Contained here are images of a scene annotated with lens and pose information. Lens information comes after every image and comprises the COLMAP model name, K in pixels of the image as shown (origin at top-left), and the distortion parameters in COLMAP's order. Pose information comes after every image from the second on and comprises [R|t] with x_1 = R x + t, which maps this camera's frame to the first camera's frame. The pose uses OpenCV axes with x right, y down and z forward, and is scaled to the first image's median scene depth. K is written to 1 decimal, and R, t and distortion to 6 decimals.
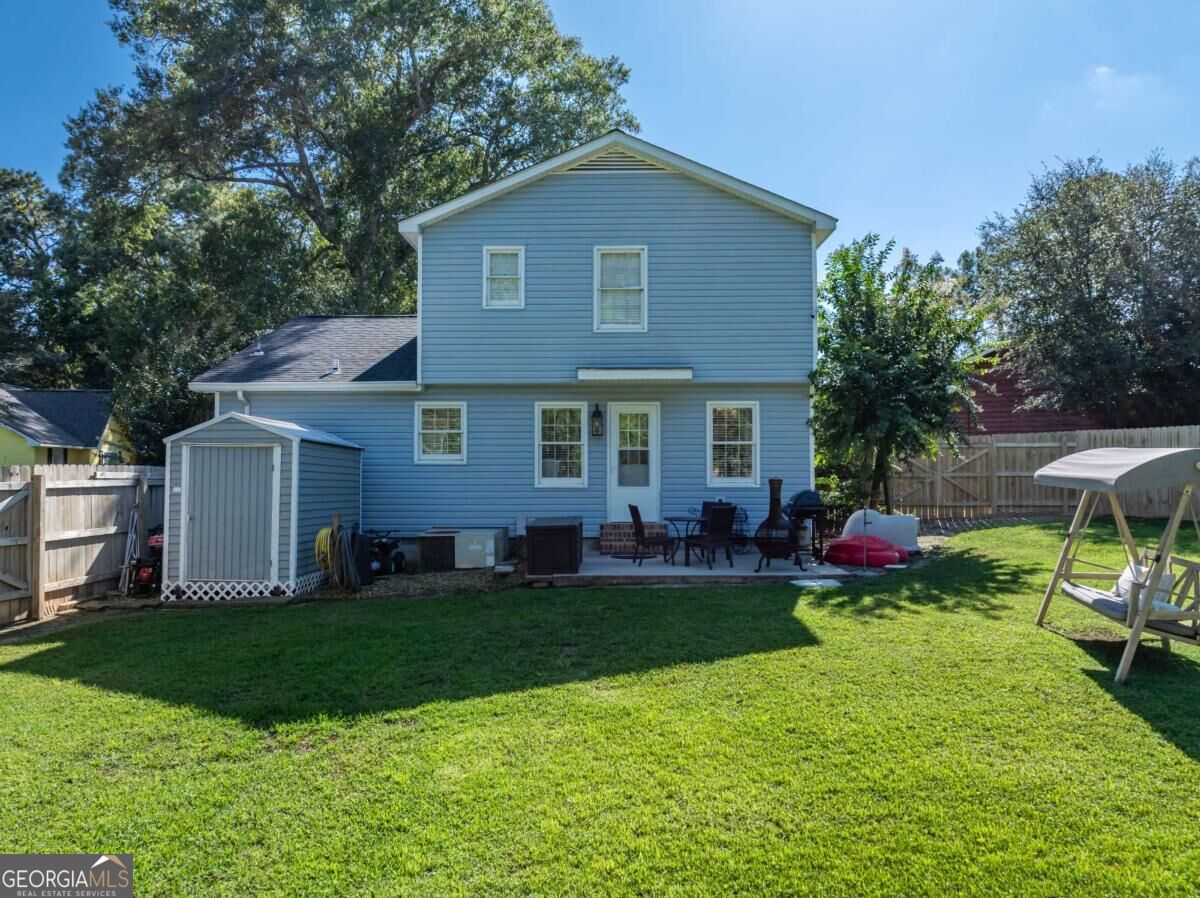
lens RADIAL K [[847.4, 0, 600.0], [0, 847.4, 449.0], [0, 0, 1]] dist [-0.028554, 0.003072]
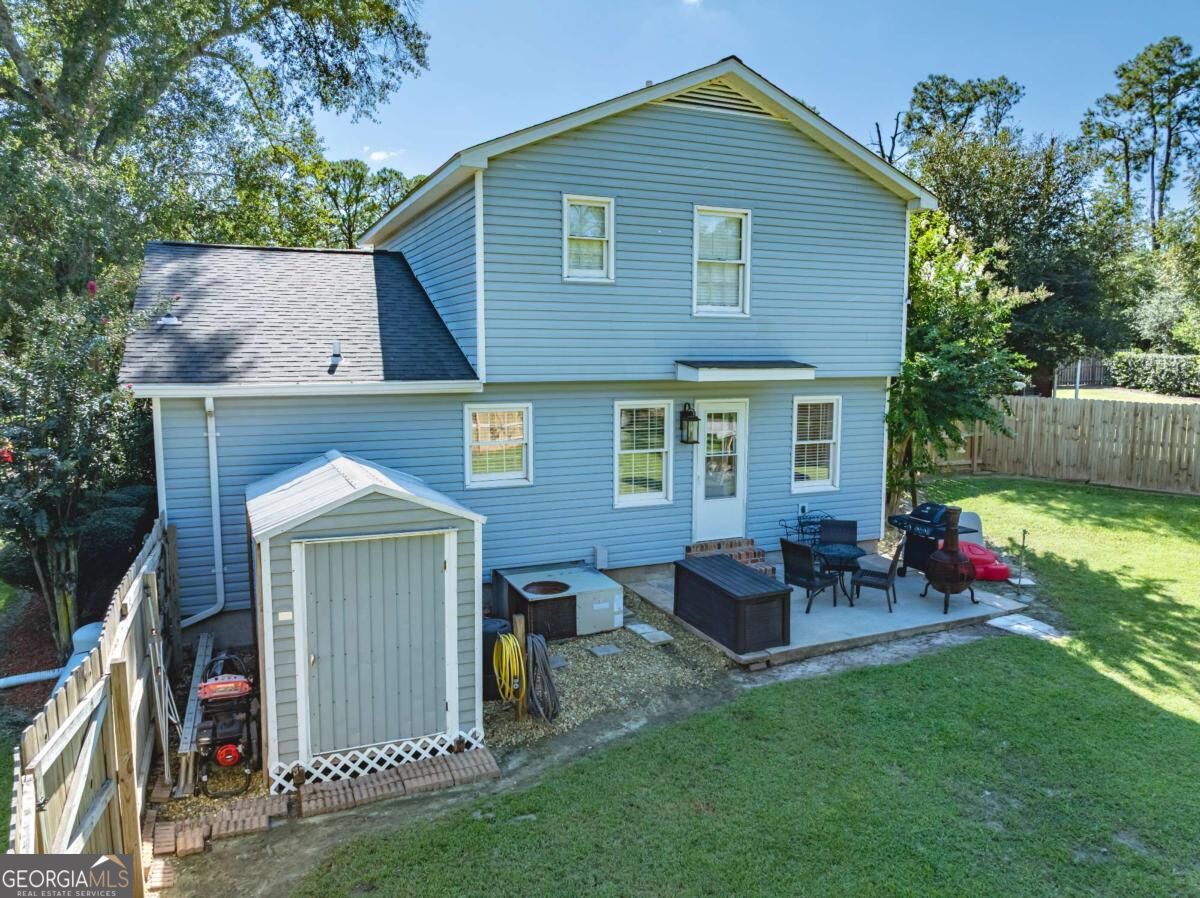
lens RADIAL K [[847.4, 0, 600.0], [0, 847.4, 449.0], [0, 0, 1]] dist [-0.028554, 0.003072]
pose [[0.907212, -0.046554, 0.418090, -0.441768], [-0.013470, 0.990133, 0.139479, -0.127453], [-0.420459, -0.132169, 0.897634, 0.307544]]
